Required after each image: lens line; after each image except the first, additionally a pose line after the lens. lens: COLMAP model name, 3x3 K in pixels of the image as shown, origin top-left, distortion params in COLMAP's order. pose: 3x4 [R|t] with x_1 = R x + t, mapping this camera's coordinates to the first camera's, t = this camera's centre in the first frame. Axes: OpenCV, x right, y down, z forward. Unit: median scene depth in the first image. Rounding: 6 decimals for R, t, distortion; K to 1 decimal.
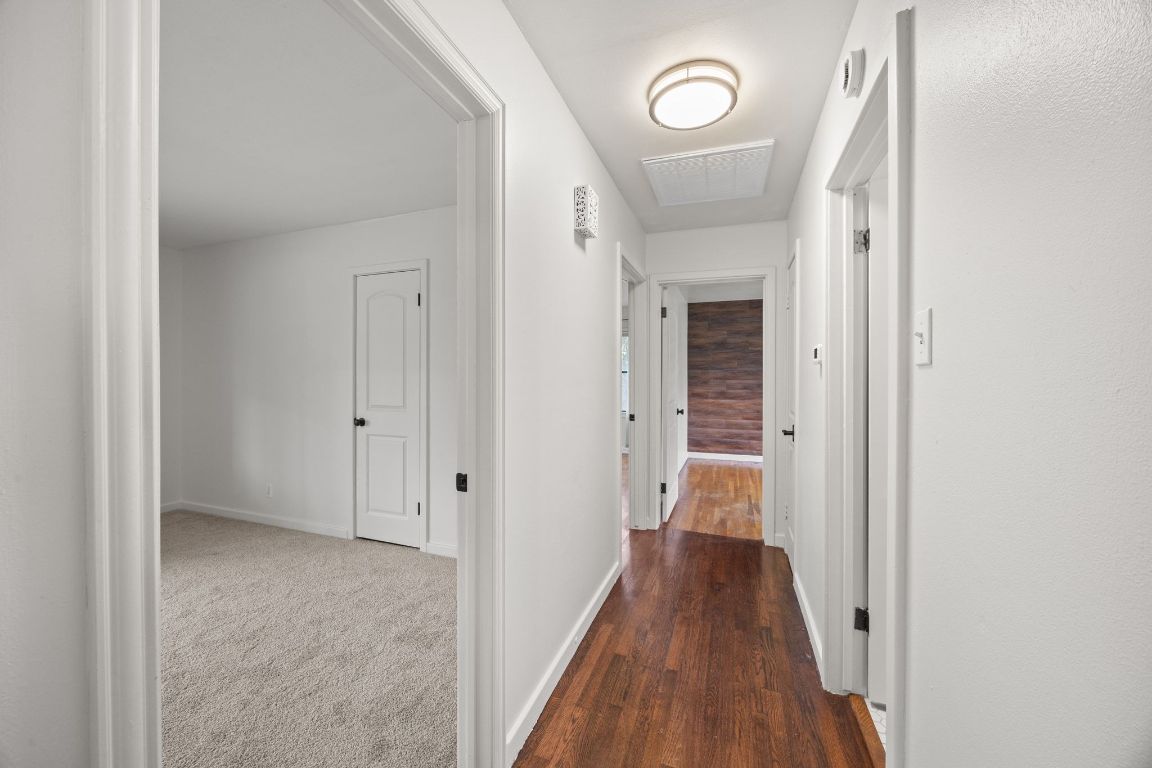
lens RADIAL K [[435.9, 0, 572.3], [0, 435.9, 382.4], [0, 0, 1]] dist [-0.004060, -0.000122]
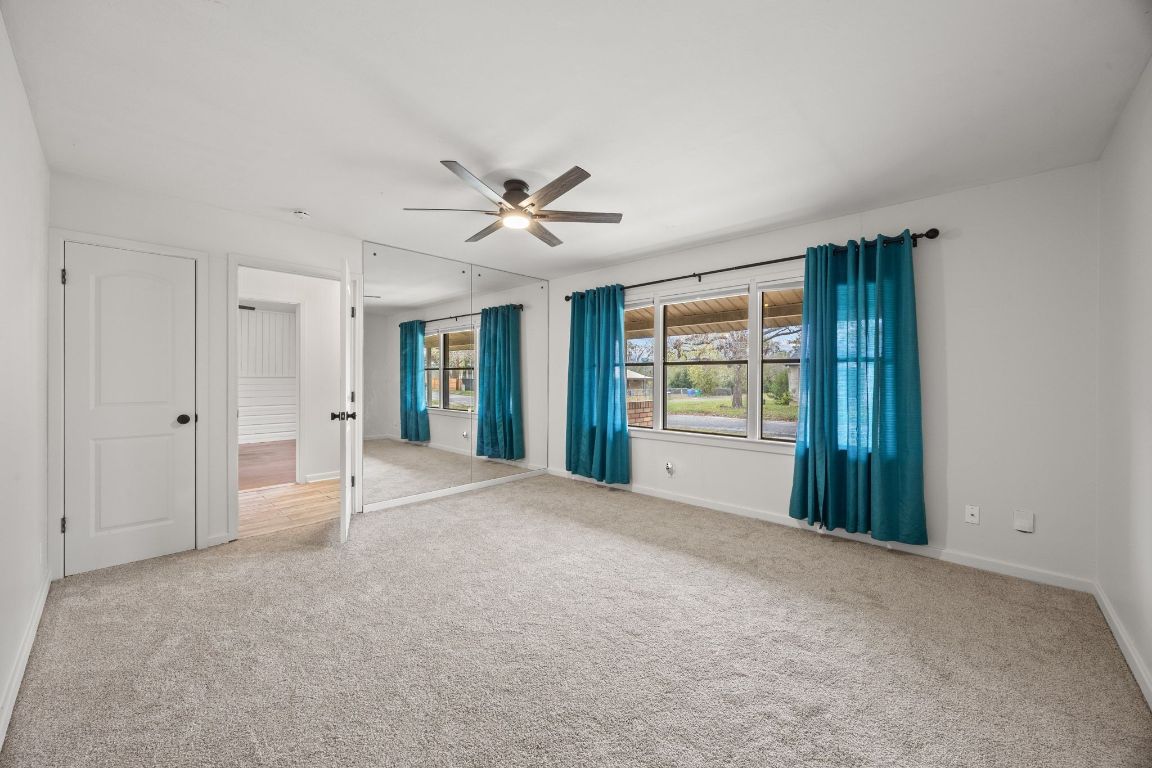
lens RADIAL K [[435.9, 0, 572.3], [0, 435.9, 382.4], [0, 0, 1]] dist [-0.004060, -0.000122]
pose [[-0.391431, 0.000294, -0.920208, -0.092469], [-0.016955, 0.999828, 0.007532, 0.008079], [0.920051, 0.018551, -0.391358, 0.725300]]
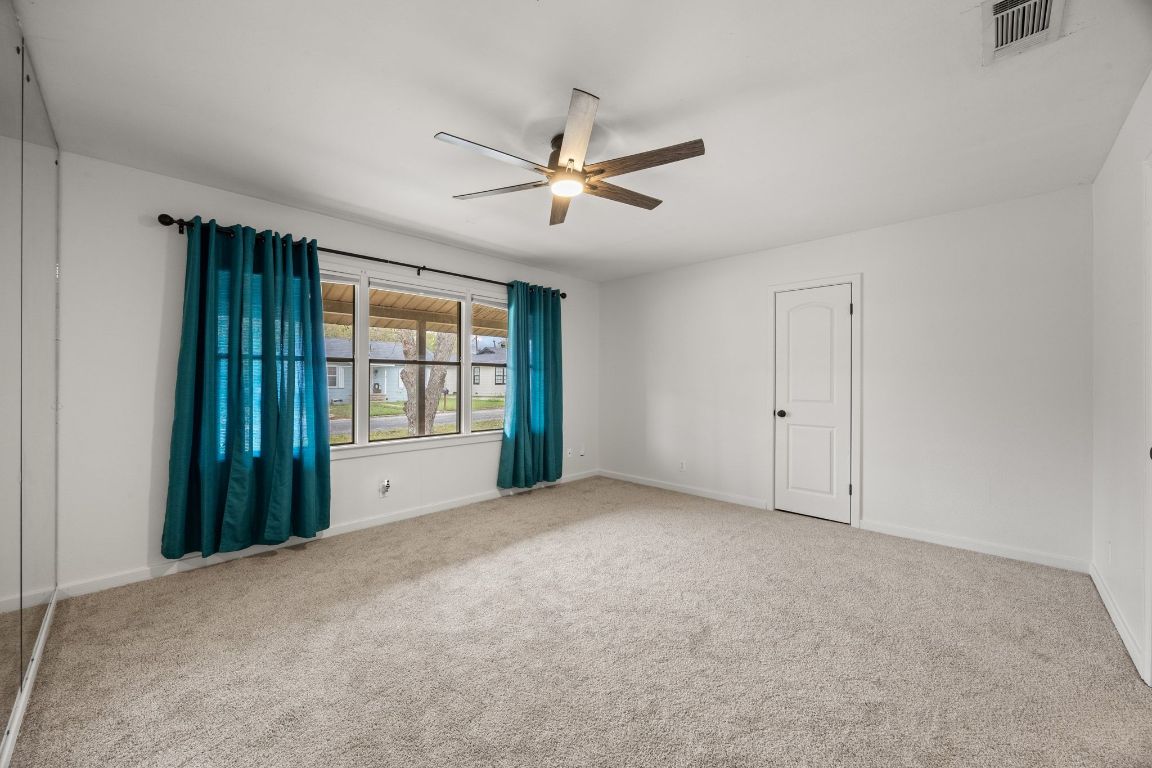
lens RADIAL K [[435.9, 0, 572.3], [0, 435.9, 382.4], [0, 0, 1]] dist [-0.004060, -0.000122]
pose [[0.912899, 0.001082, -0.408185, -0.542509], [-0.003454, 0.999981, -0.005073, 0.013553], [0.408172, 0.006041, 0.912885, -0.348767]]
